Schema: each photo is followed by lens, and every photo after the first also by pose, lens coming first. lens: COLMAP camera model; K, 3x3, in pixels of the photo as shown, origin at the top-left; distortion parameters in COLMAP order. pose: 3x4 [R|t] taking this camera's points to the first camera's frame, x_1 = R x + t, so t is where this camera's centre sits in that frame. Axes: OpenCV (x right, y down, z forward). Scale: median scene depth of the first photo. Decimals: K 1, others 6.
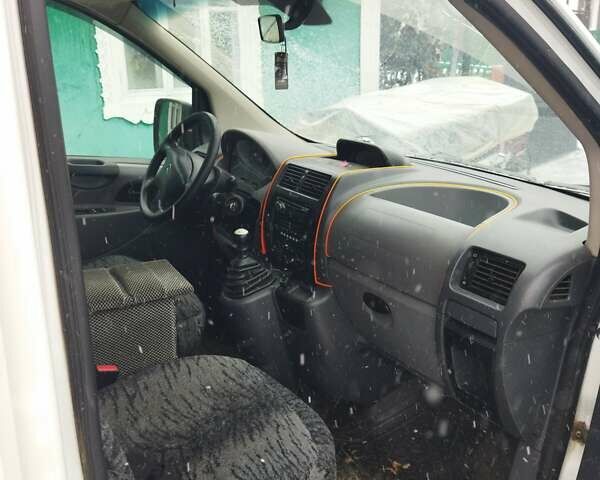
lens RADIAL K [[608.2, 0, 300.0], [0, 608.2, 240.0], [0, 0, 1]] dist [0.109877, -0.118824]
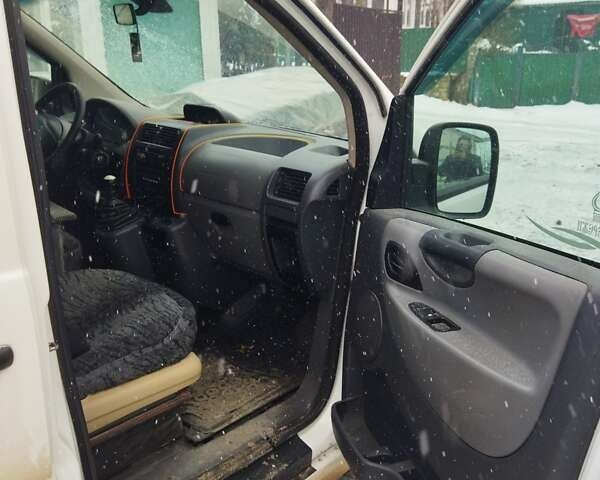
lens RADIAL K [[608.2, 0, 300.0], [0, 608.2, 240.0], [0, 0, 1]] dist [0.109877, -0.118824]
pose [[0.970655, -0.061405, 0.232505, -0.020106], [0.059140, 0.998110, 0.016703, 0.123867], [-0.233091, -0.002463, 0.972452, -0.336983]]
